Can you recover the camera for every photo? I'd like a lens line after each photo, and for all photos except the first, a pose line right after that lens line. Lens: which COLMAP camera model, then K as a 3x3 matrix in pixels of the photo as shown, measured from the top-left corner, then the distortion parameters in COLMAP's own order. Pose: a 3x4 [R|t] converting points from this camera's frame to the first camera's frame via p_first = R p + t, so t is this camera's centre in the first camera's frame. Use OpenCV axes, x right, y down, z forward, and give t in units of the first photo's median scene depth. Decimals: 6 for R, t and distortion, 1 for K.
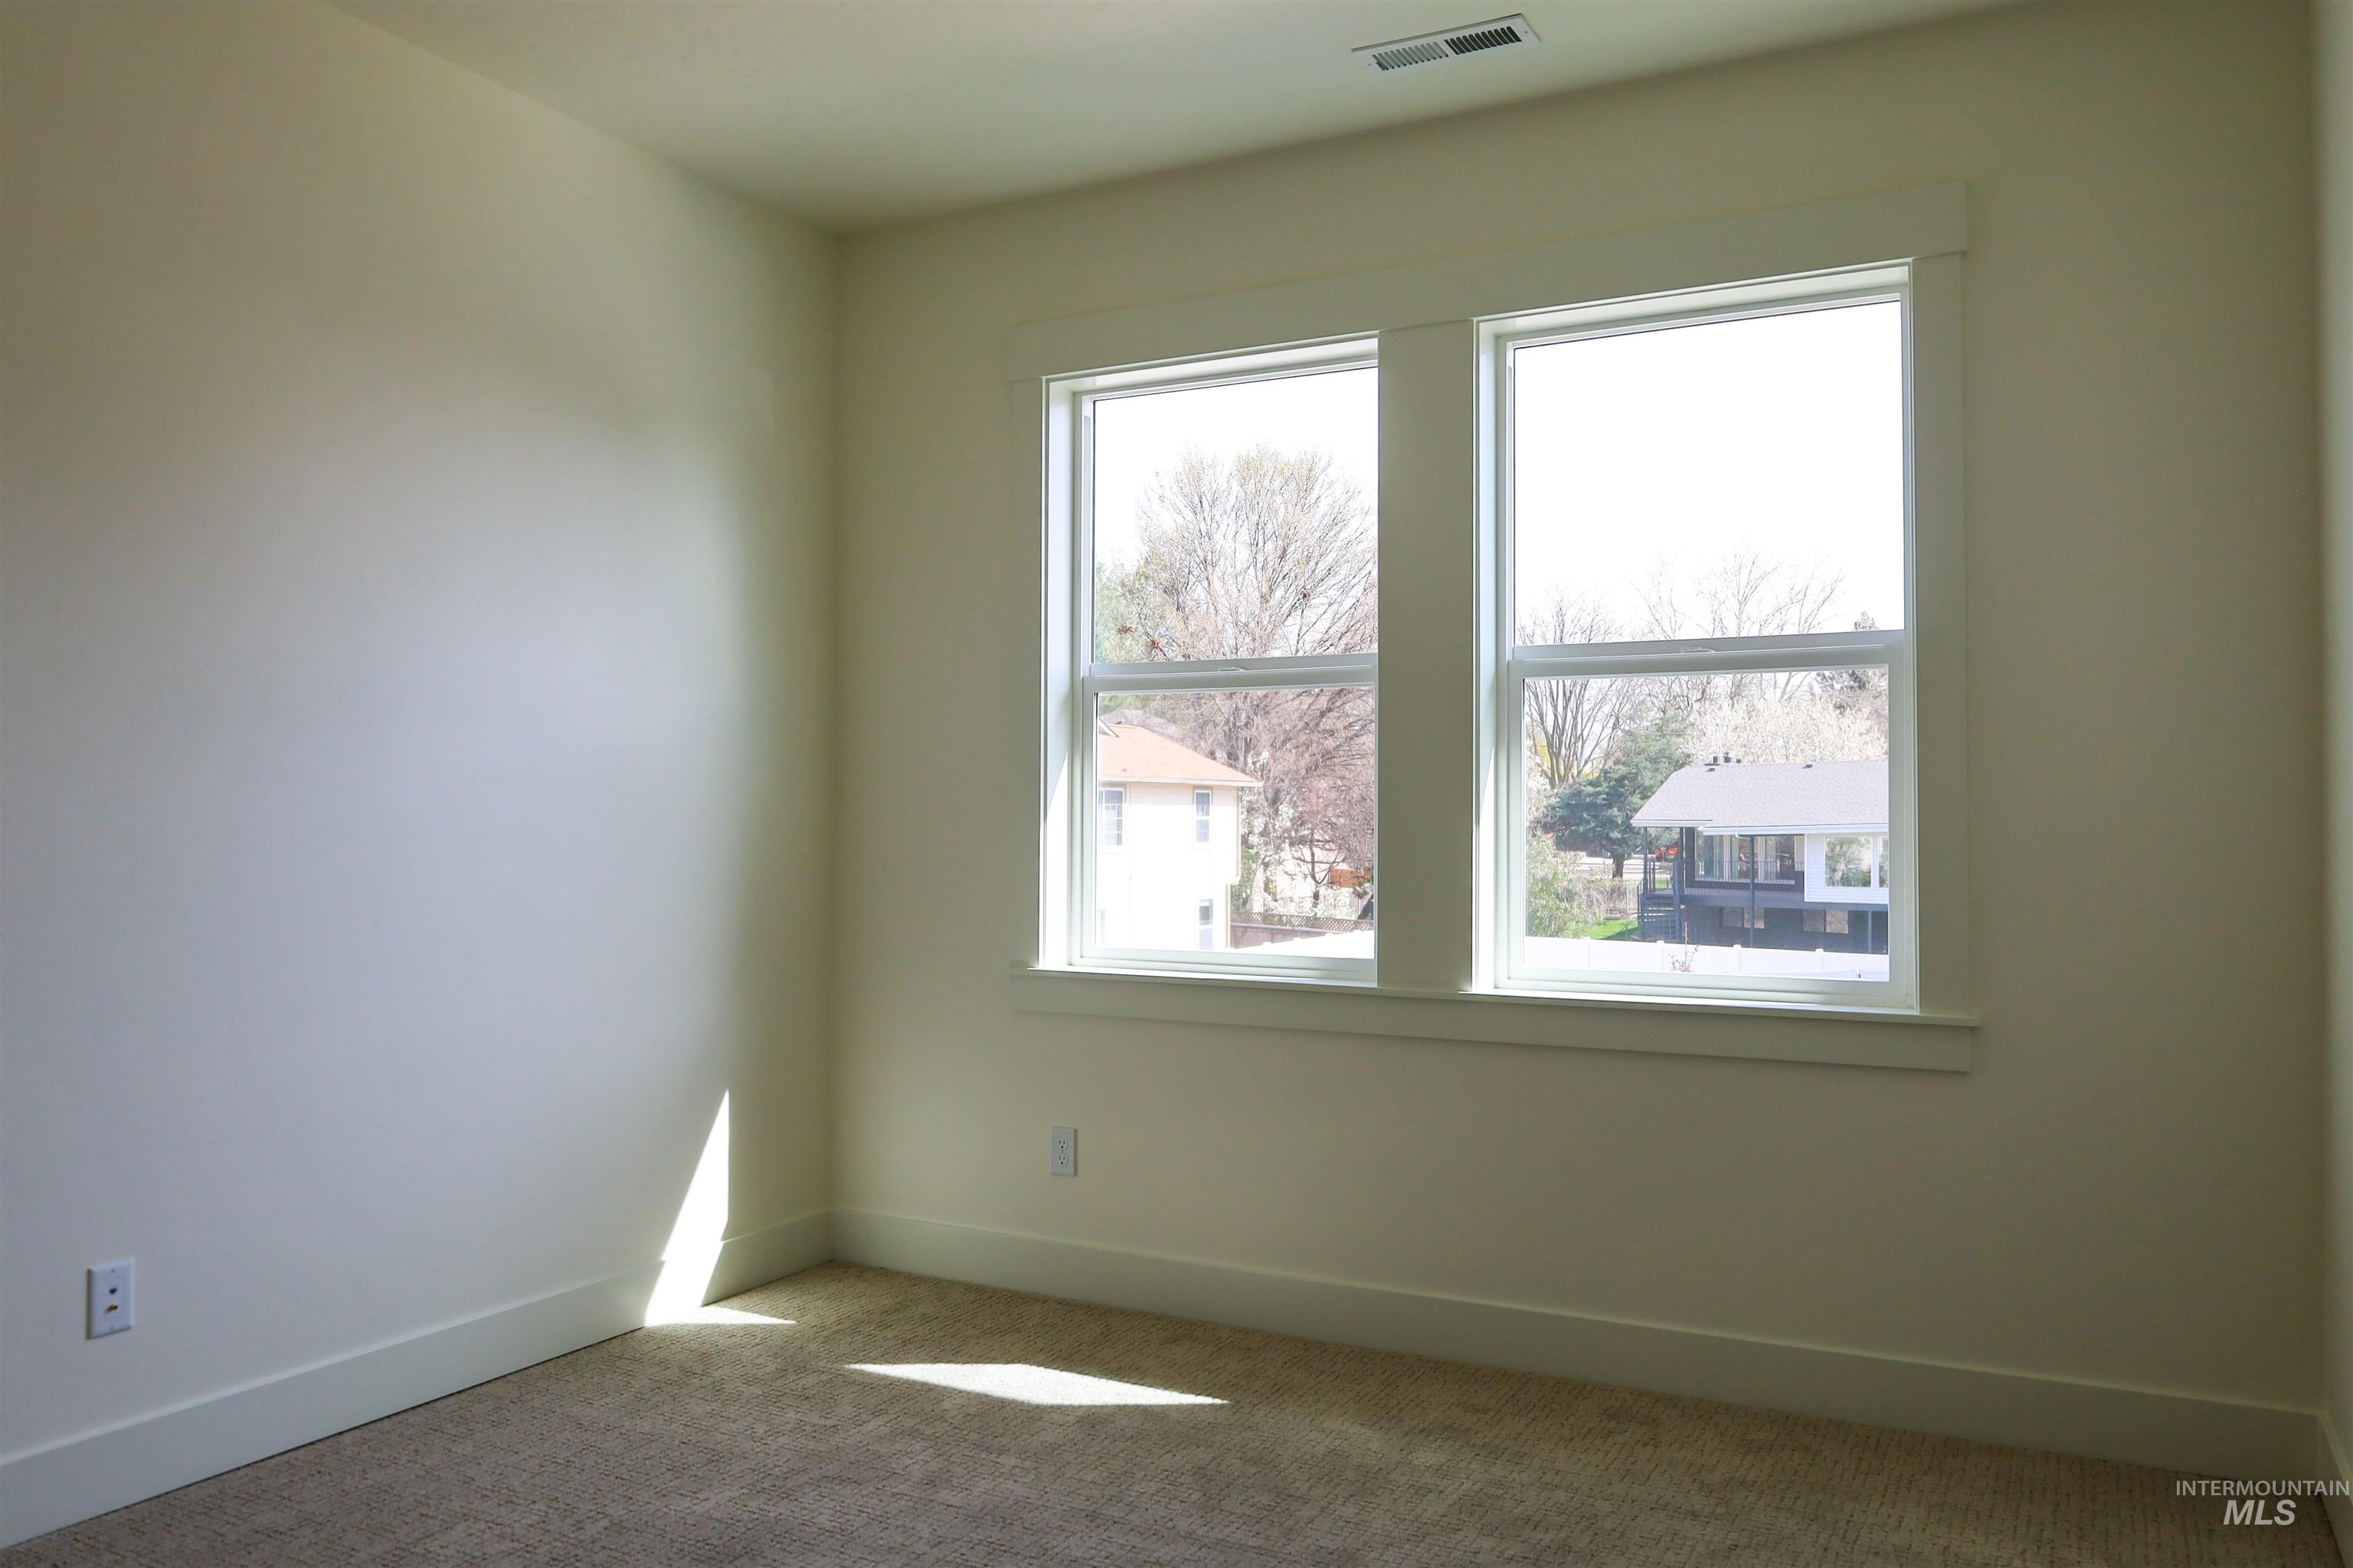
lens RADIAL K [[1675.2, 0, 1176.5], [0, 1675.2, 784.0], [0, 0, 1]] dist [-0.008889, -0.001263]
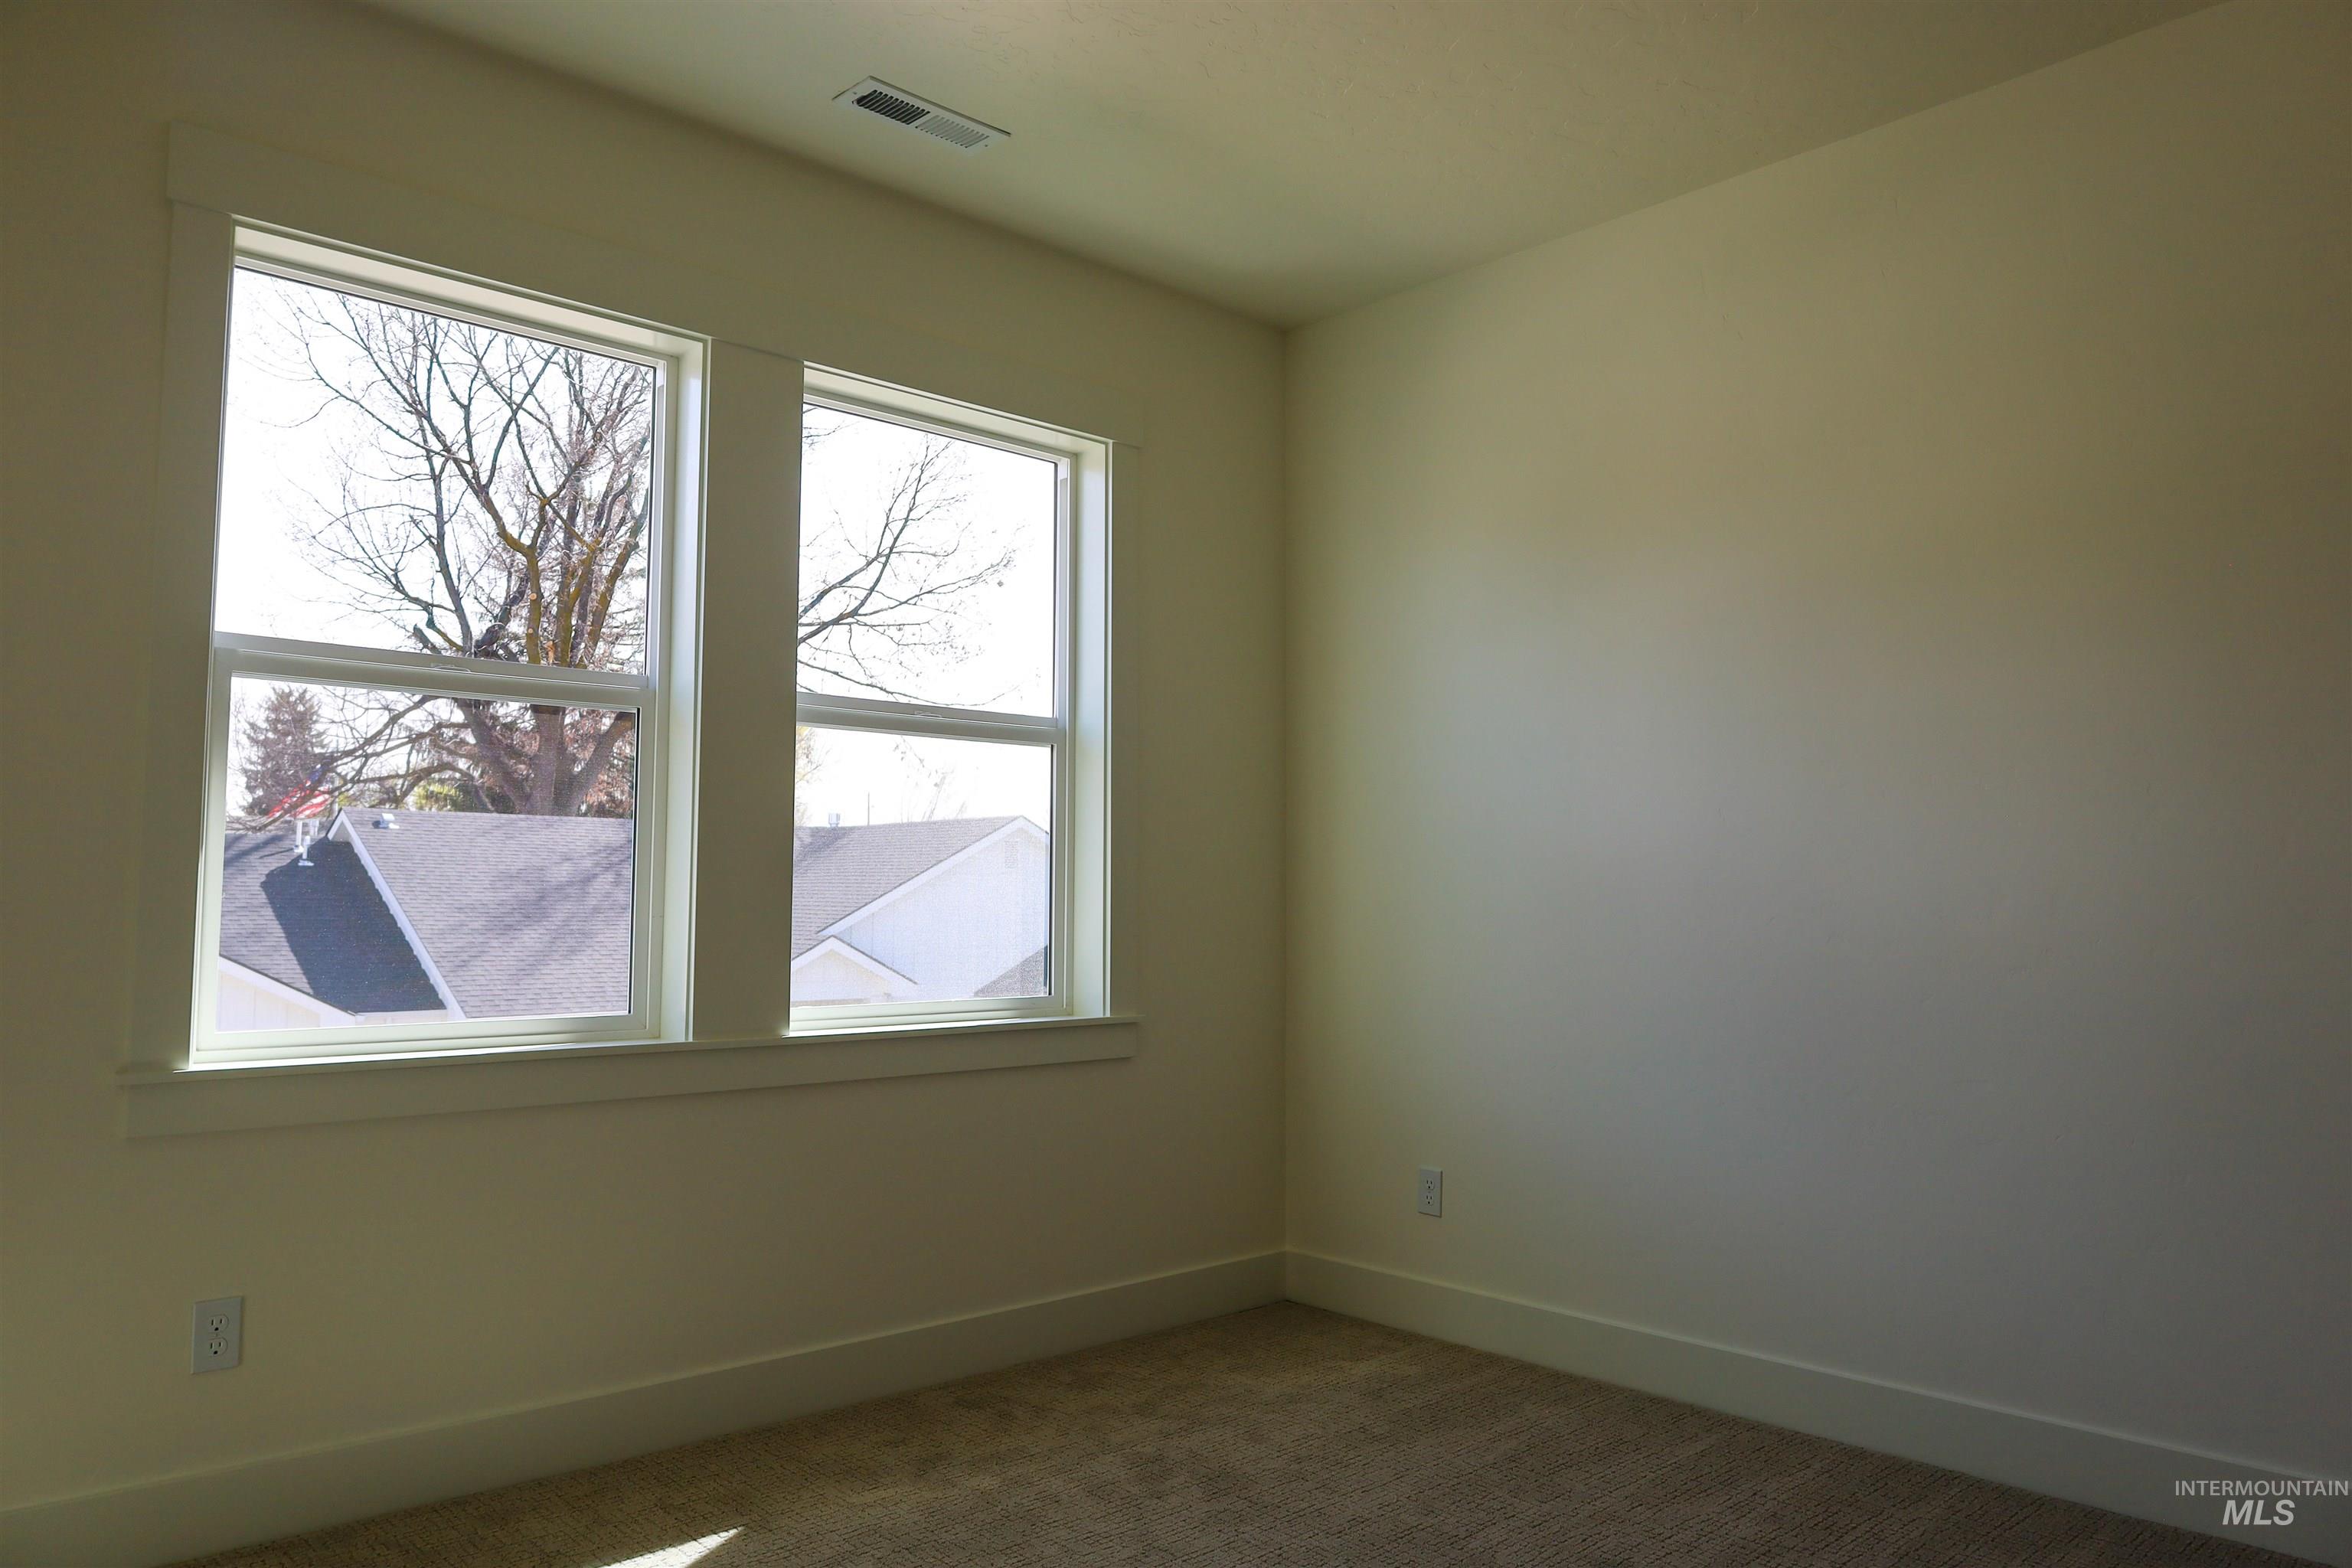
lens RADIAL K [[1600.9, 0, 1176.0], [0, 1600.9, 784.0], [0, 0, 1]] dist [0.009457, 0.002147]
pose [[0.341888, 0.062553, 0.937657, -0.643348], [-0.032754, 0.997969, -0.054633, 0.020599], [-0.939170, -0.012034, 0.343243, 0.468631]]
